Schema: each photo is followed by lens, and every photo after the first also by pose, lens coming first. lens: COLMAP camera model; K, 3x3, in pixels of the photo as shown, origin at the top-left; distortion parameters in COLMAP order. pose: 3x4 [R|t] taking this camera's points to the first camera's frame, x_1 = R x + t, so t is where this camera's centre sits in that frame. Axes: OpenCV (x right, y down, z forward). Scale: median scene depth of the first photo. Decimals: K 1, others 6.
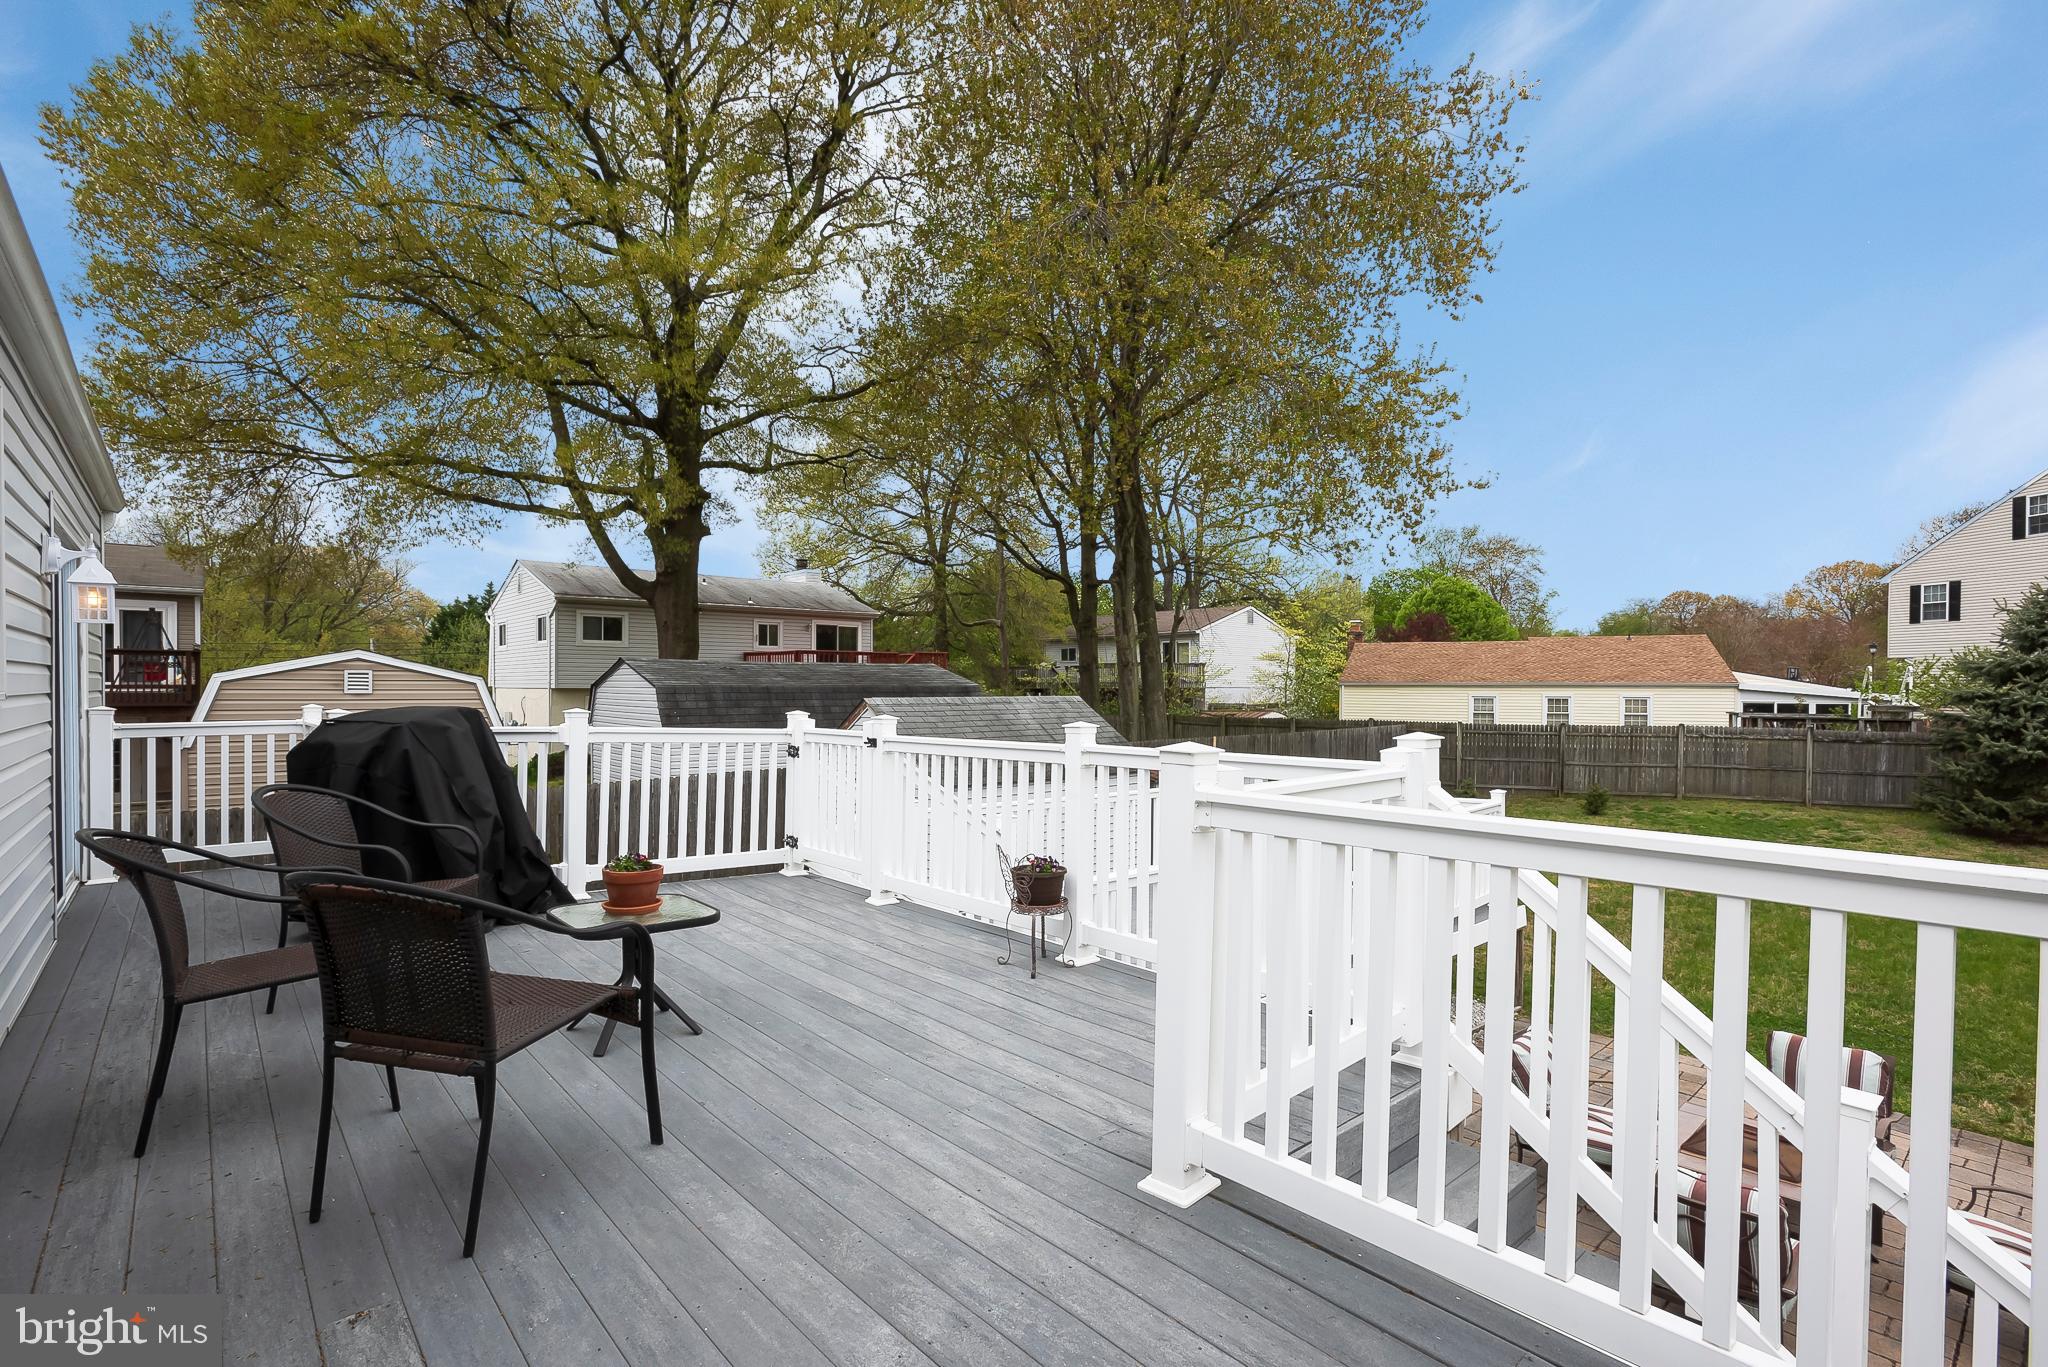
lens RADIAL K [[975.9, 0, 1042.8], [0, 975.9, 693.1], [0, 0, 1]] dist [-0.039514, 0.023976]
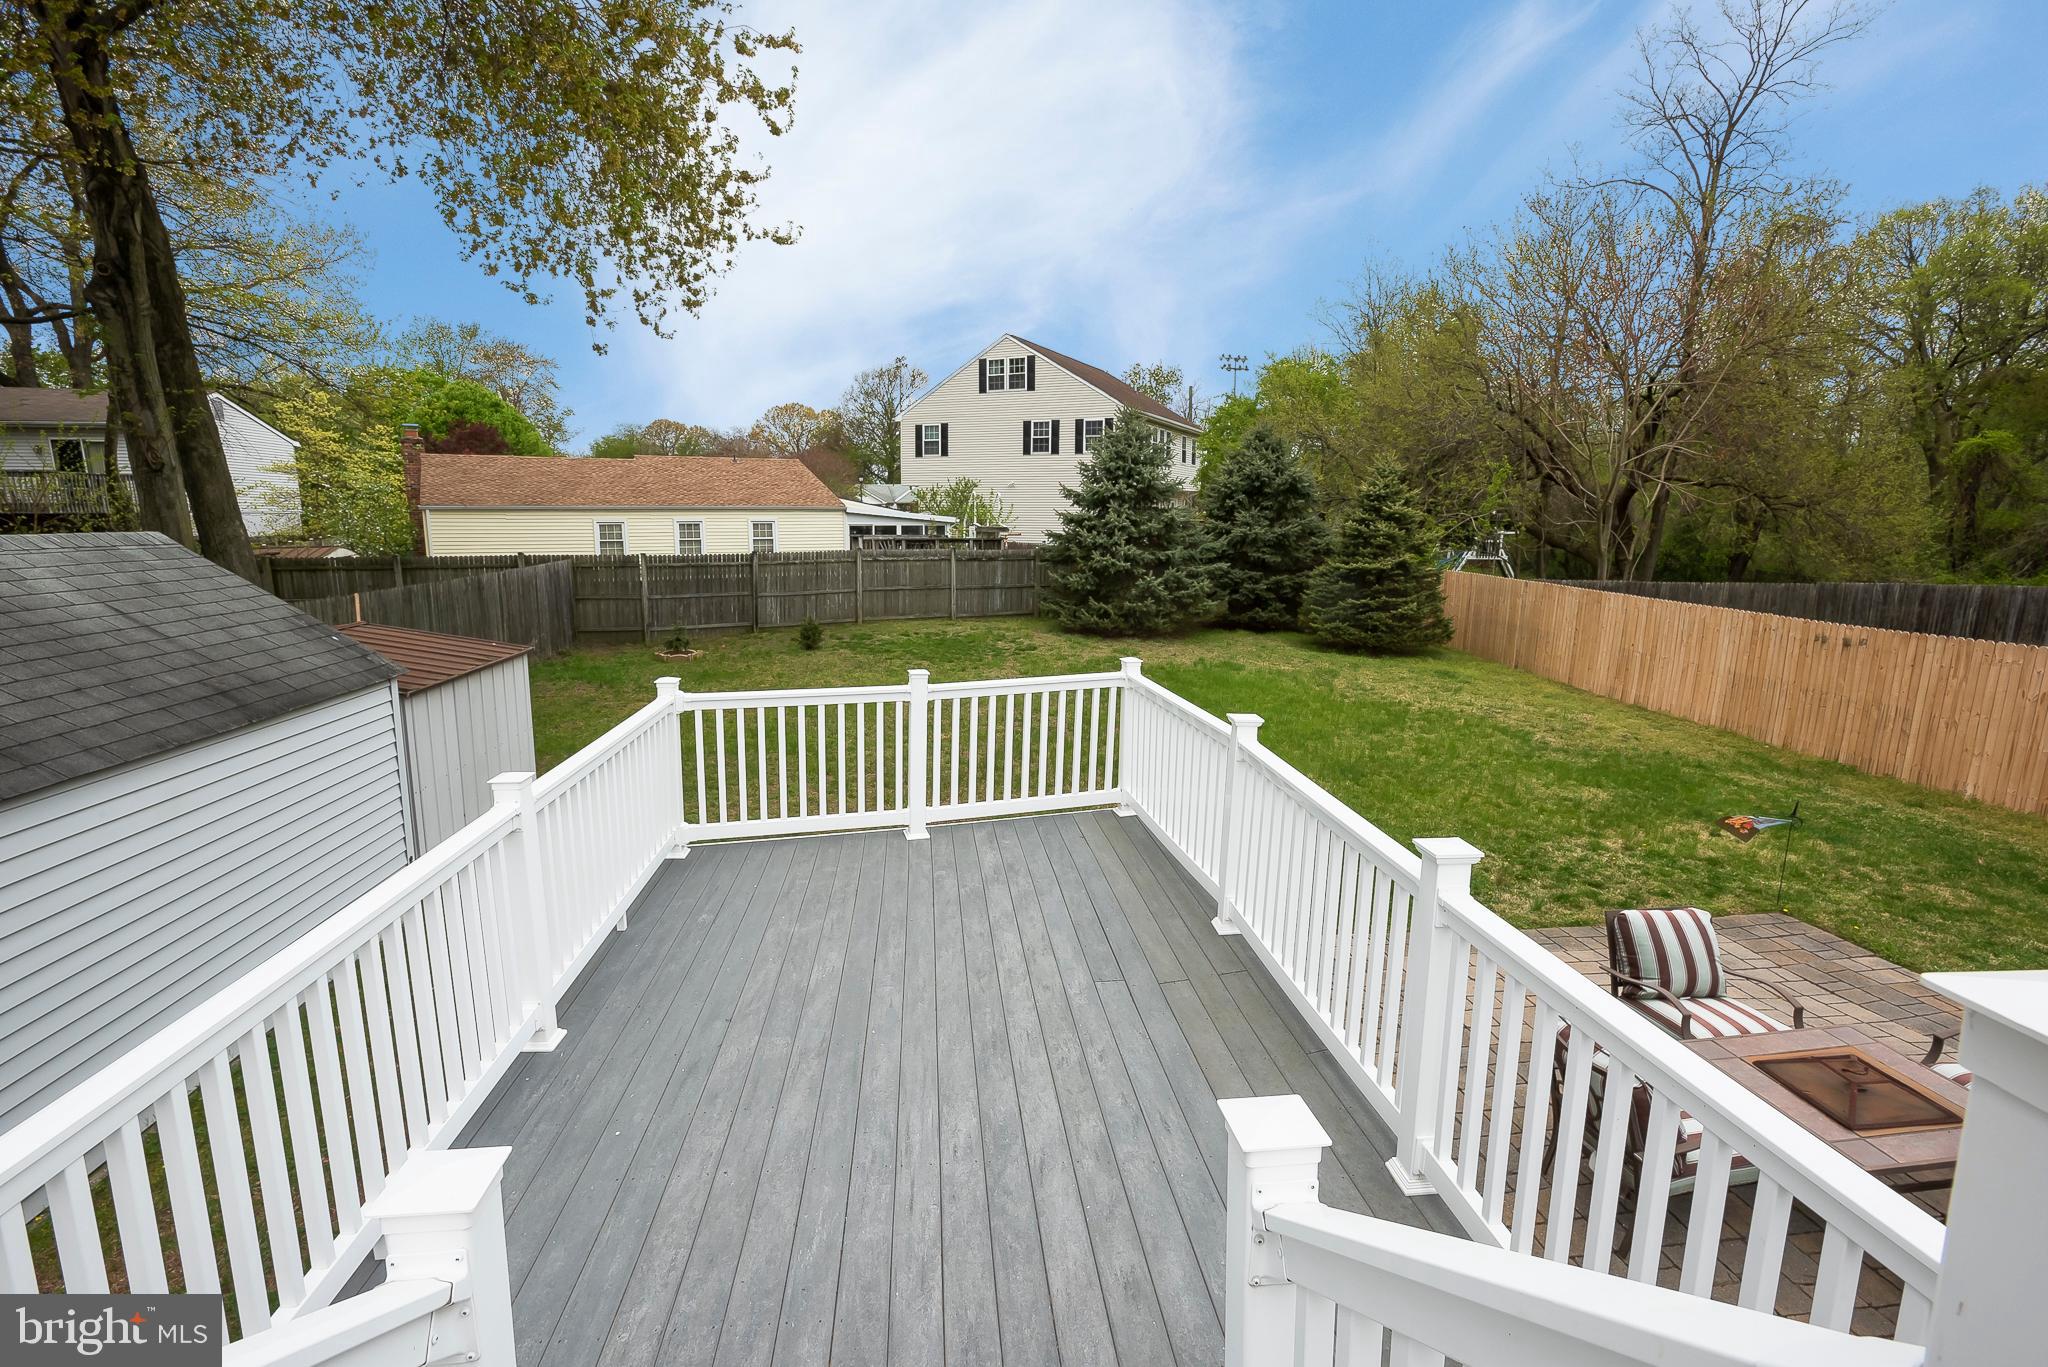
lens RADIAL K [[978.4, 0, 1040.5], [0, 978.4, 690.8], [0, 0, 1]] dist [-0.053500, 0.026042]
pose [[0.571499, -0.146420, 0.807434, -0.061234], [0.001234, 0.984105, 0.177583, -0.001437], [-0.820602, -0.100492, 0.562596, 0.257210]]
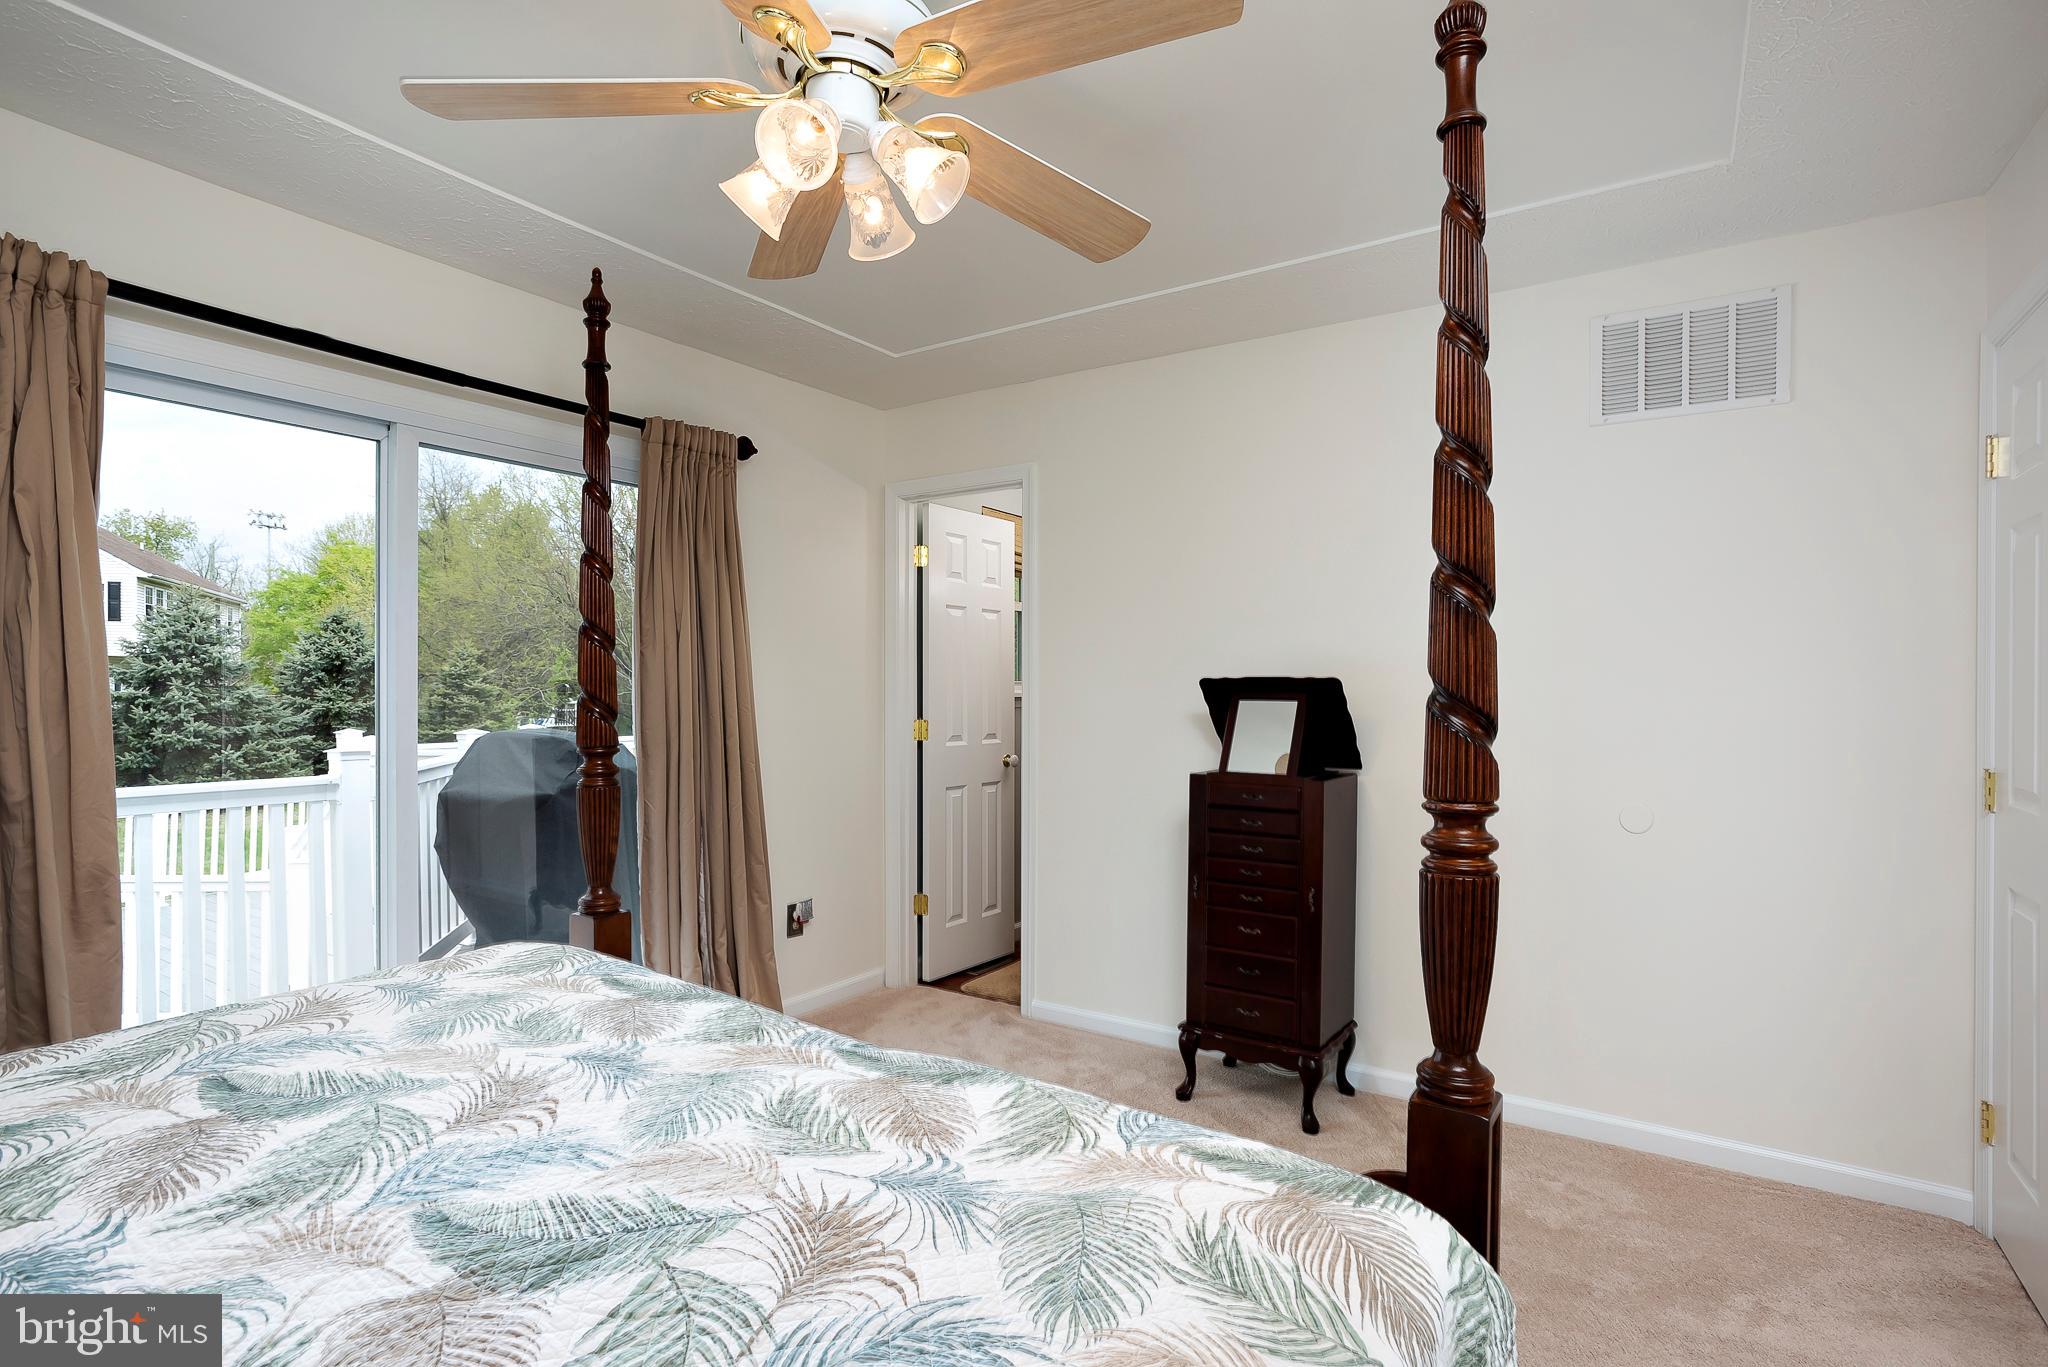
lens RADIAL K [[978.4, 0, 1040.5], [0, 978.4, 690.8], [0, 0, 1]] dist [-0.053500, 0.026042]
pose [[-0.268506, -0.006207, 0.963258, -0.358727], [0.003333, 0.999967, 0.007373, -0.006833], [-0.963272, 0.005190, -0.268477, 0.182719]]
